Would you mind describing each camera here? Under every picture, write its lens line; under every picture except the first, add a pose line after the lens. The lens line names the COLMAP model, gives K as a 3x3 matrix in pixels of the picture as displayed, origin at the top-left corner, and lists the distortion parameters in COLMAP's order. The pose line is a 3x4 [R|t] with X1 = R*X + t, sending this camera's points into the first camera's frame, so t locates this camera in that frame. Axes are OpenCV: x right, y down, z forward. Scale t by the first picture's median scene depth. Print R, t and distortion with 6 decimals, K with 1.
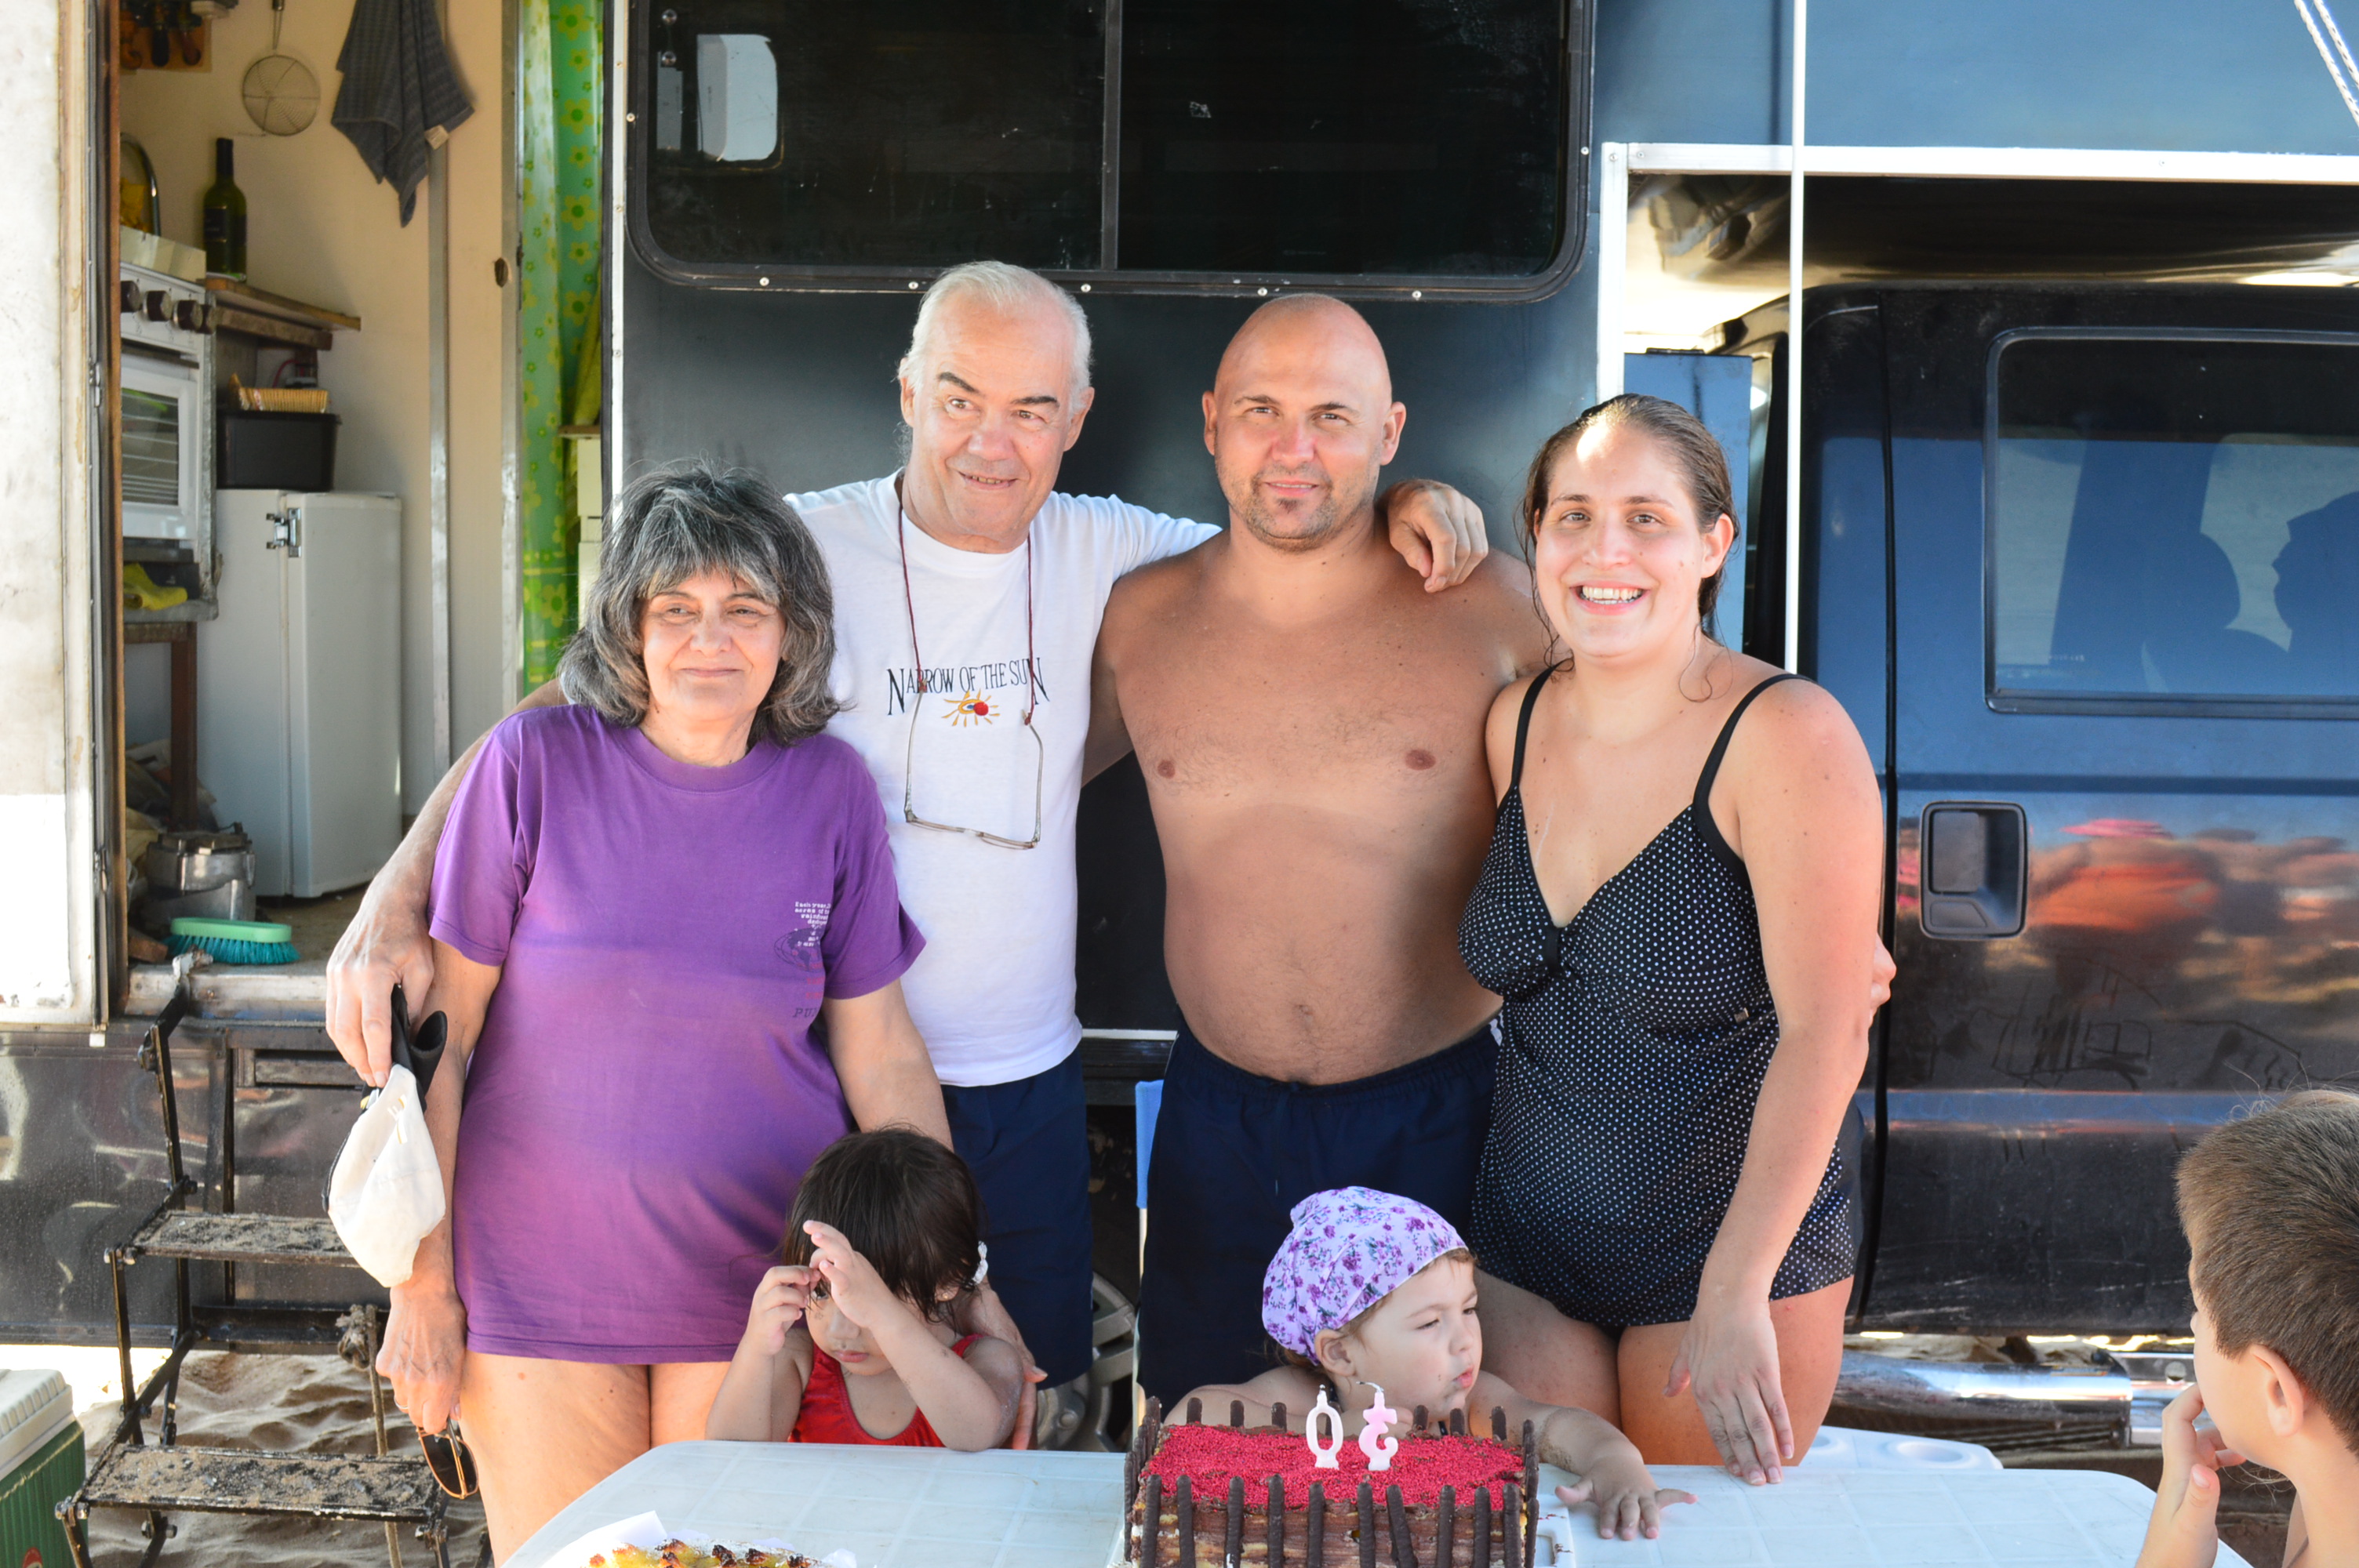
lens RADIAL K [[2670.1, 0, 1179.5], [0, 2670.1, 784.0], [0, 0, 1]] dist [-0.084898, 0.084131]
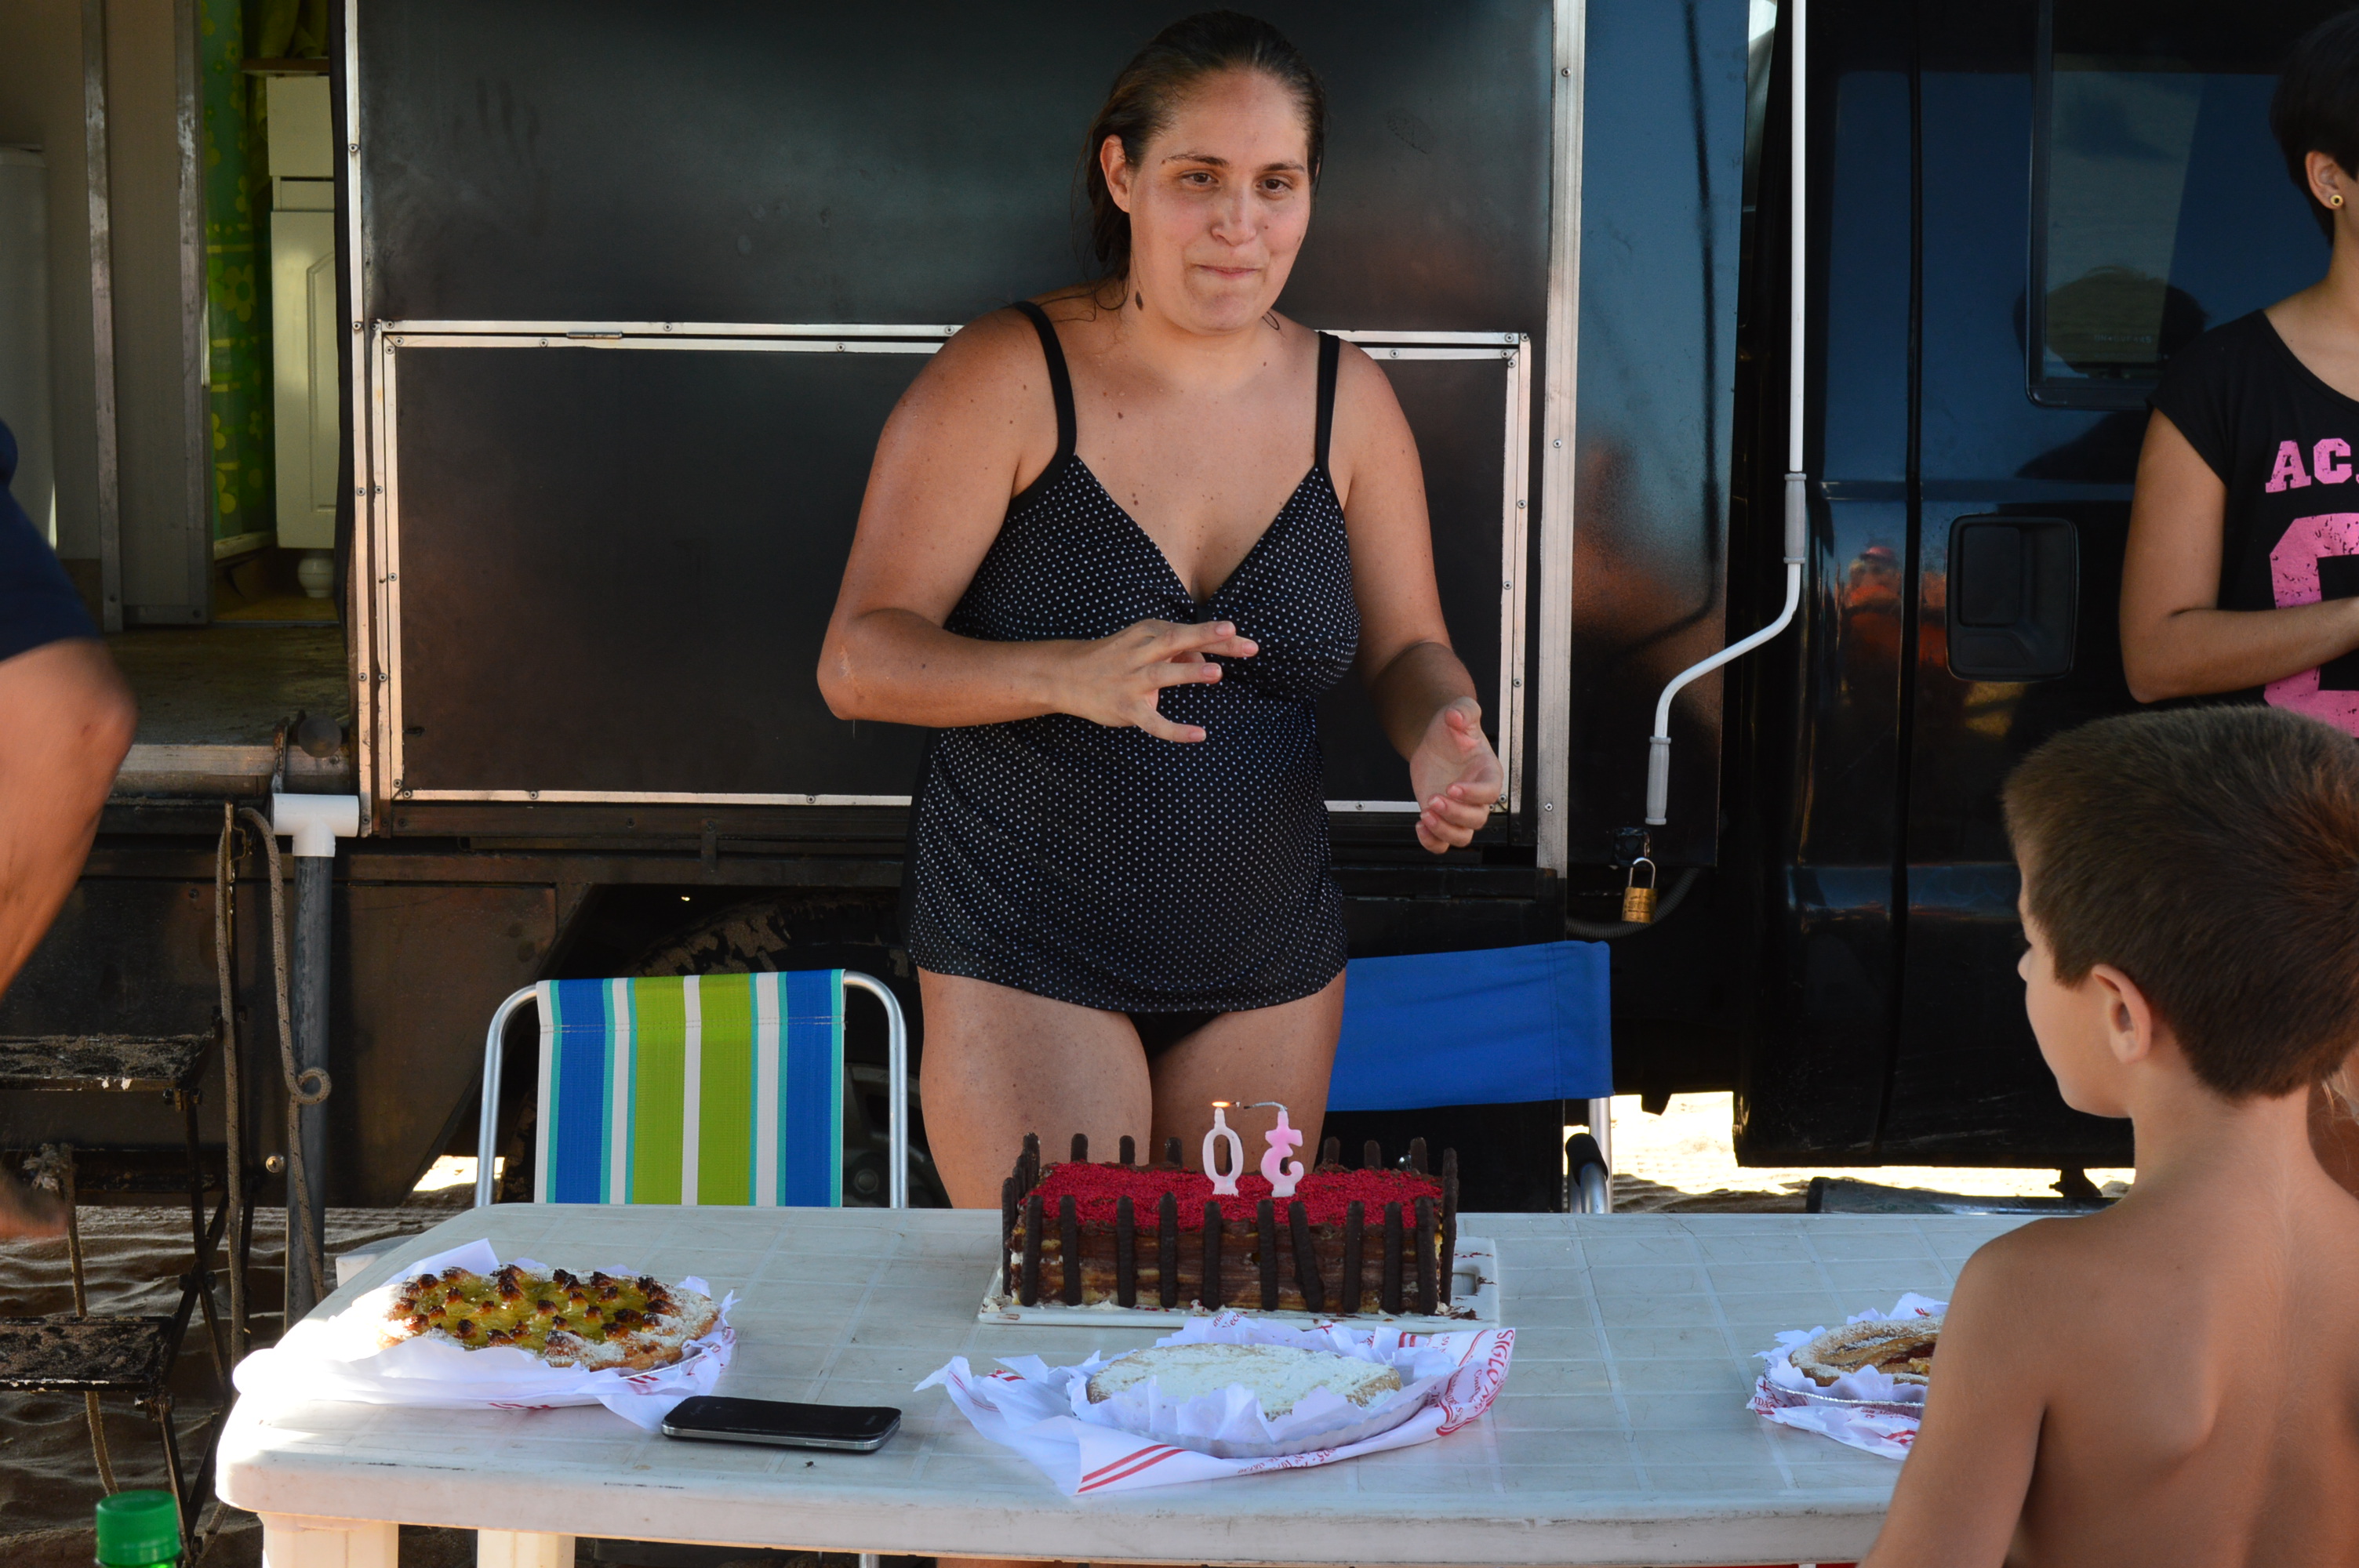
lens RADIAL K [[3698.7, 0, 1179.5], [0, 3698.7, 784.0], [0, 0, 1]] dist [0.002551, -0.092402]
pose [[0.999370, -0.008748, 0.034399, -0.000128], [0.006674, 0.998178, 0.059963, 0.019183], [-0.034861, -0.059696, 0.997608, -0.139707]]
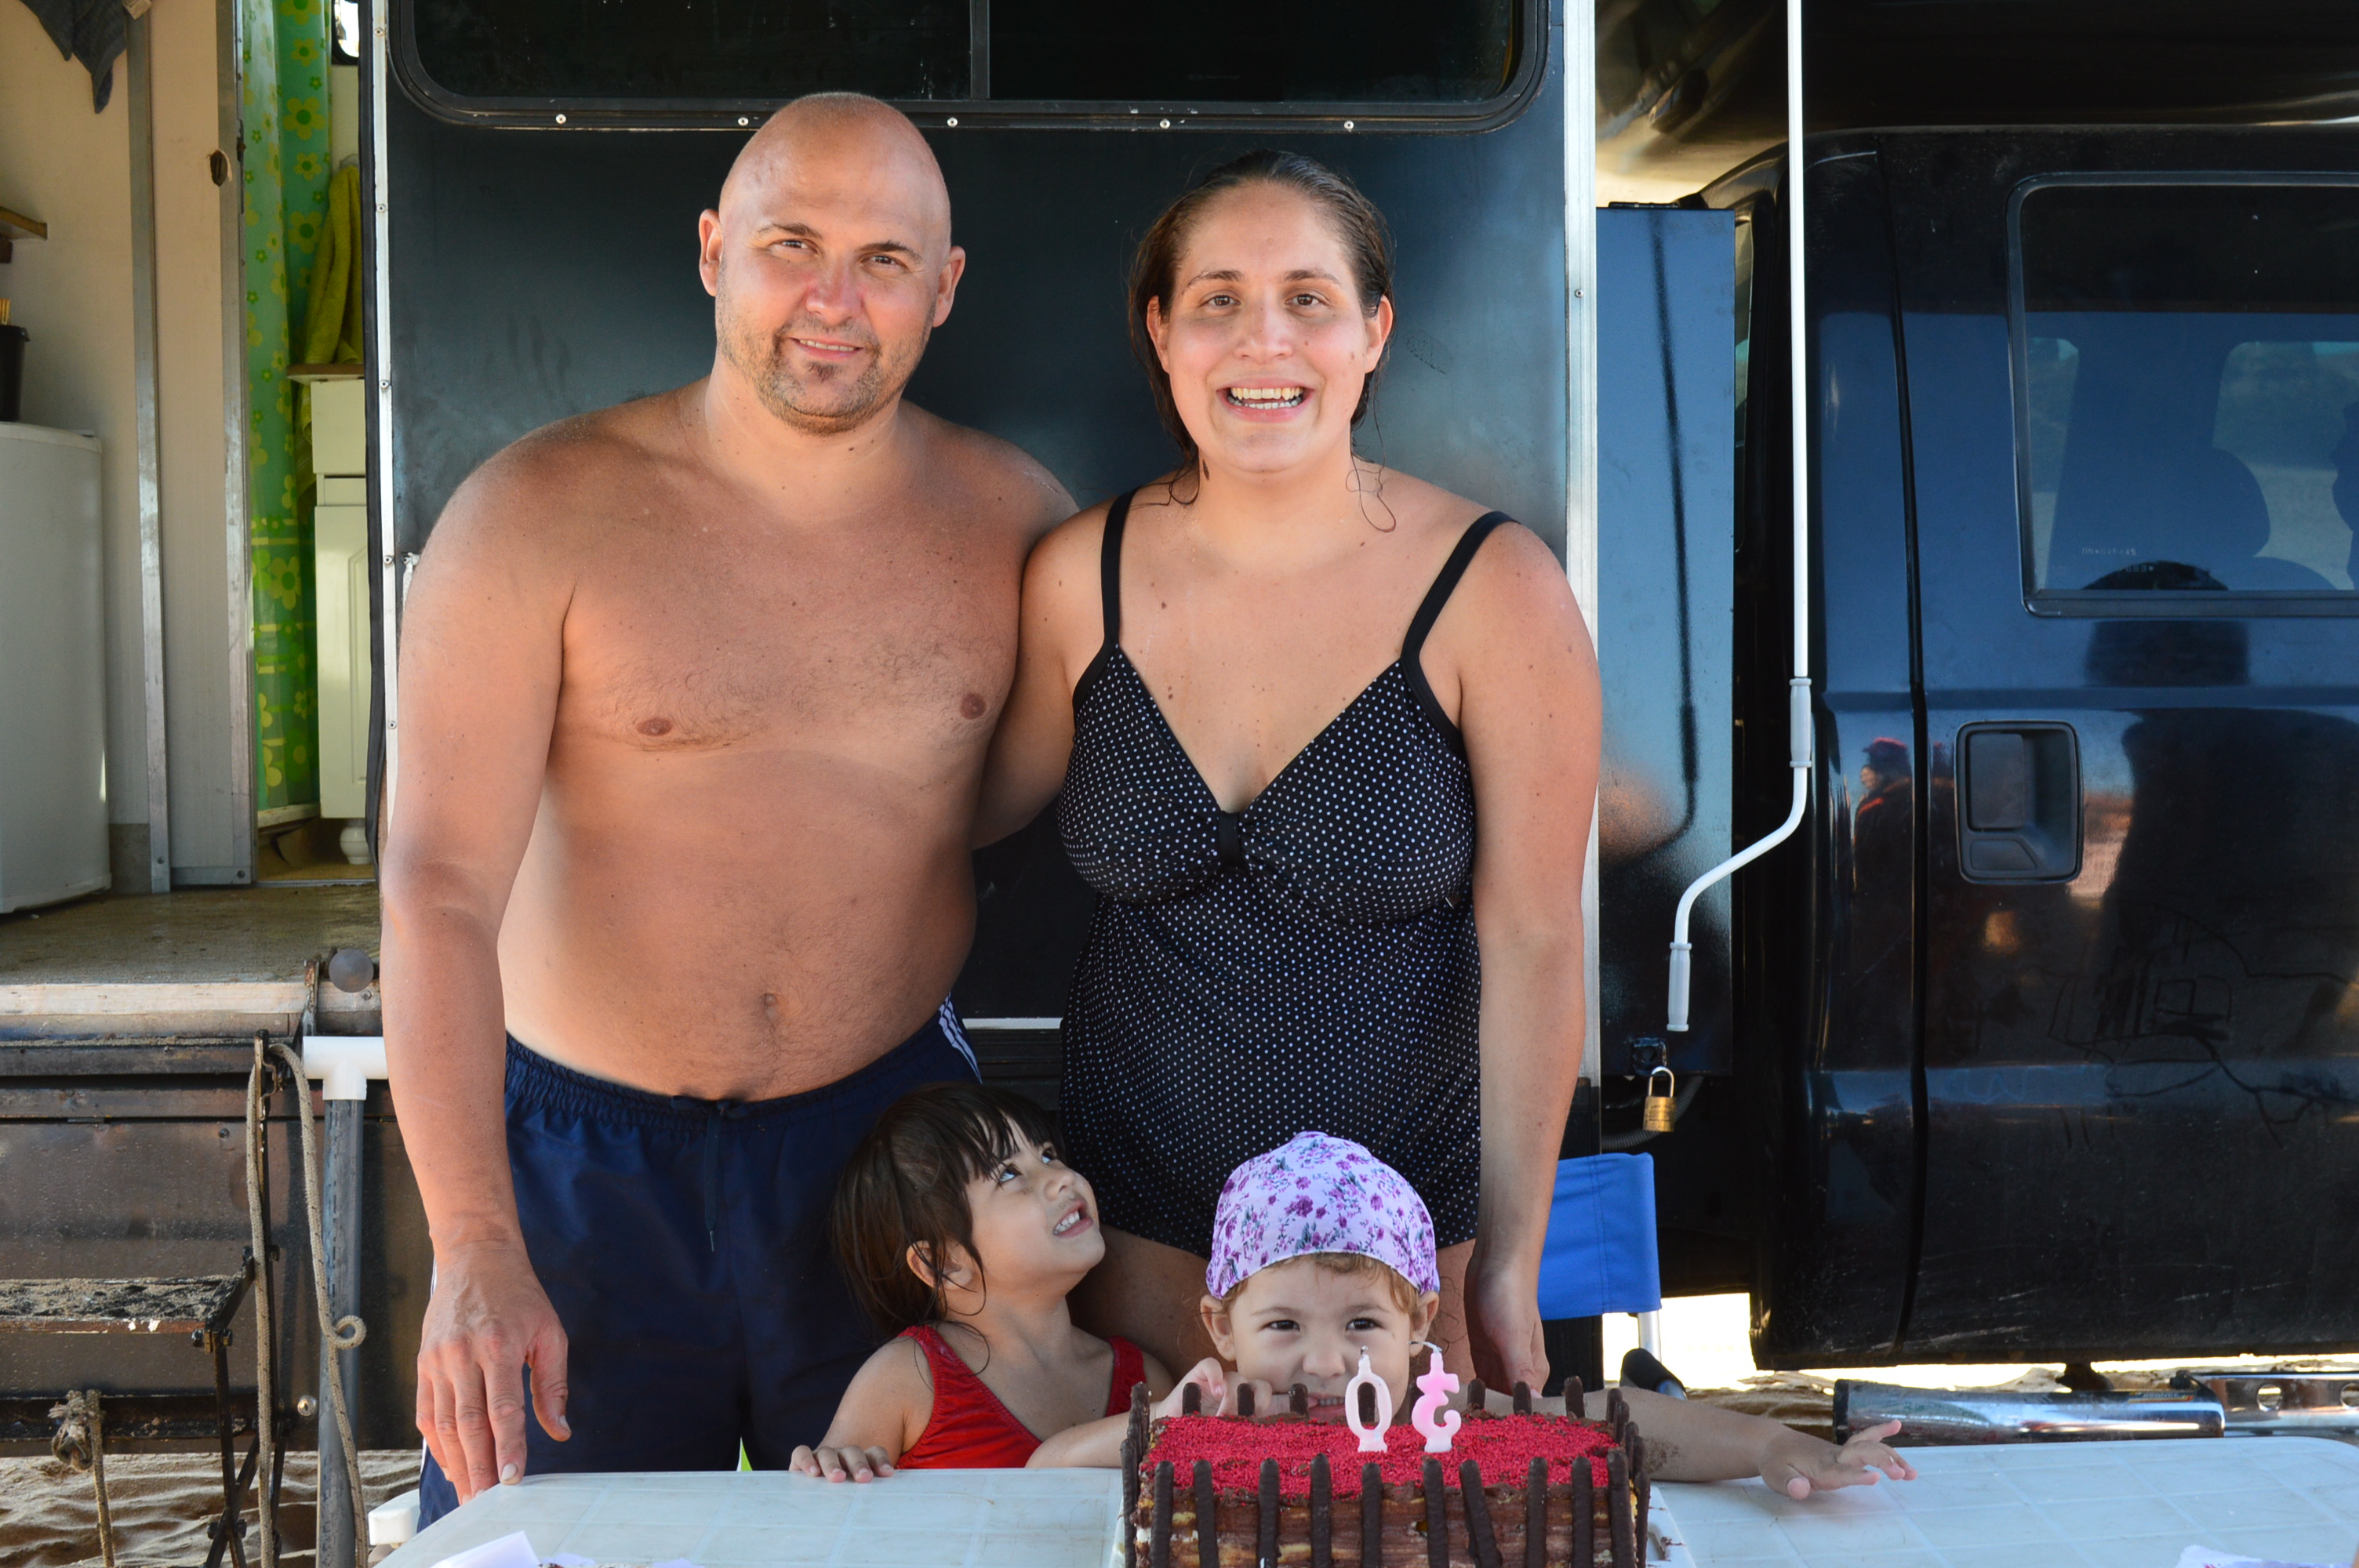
lens RADIAL K [[3034.2, 0, 1179.5], [0, 3034.2, 784.0], [0, 0, 1]] dist [-0.039446, -0.005703]
pose [[0.997401, -0.025252, 0.067474, -0.031633], [0.027162, 0.999252, -0.027543, 0.044960], [-0.066728, 0.029304, 0.997341, 0.054404]]
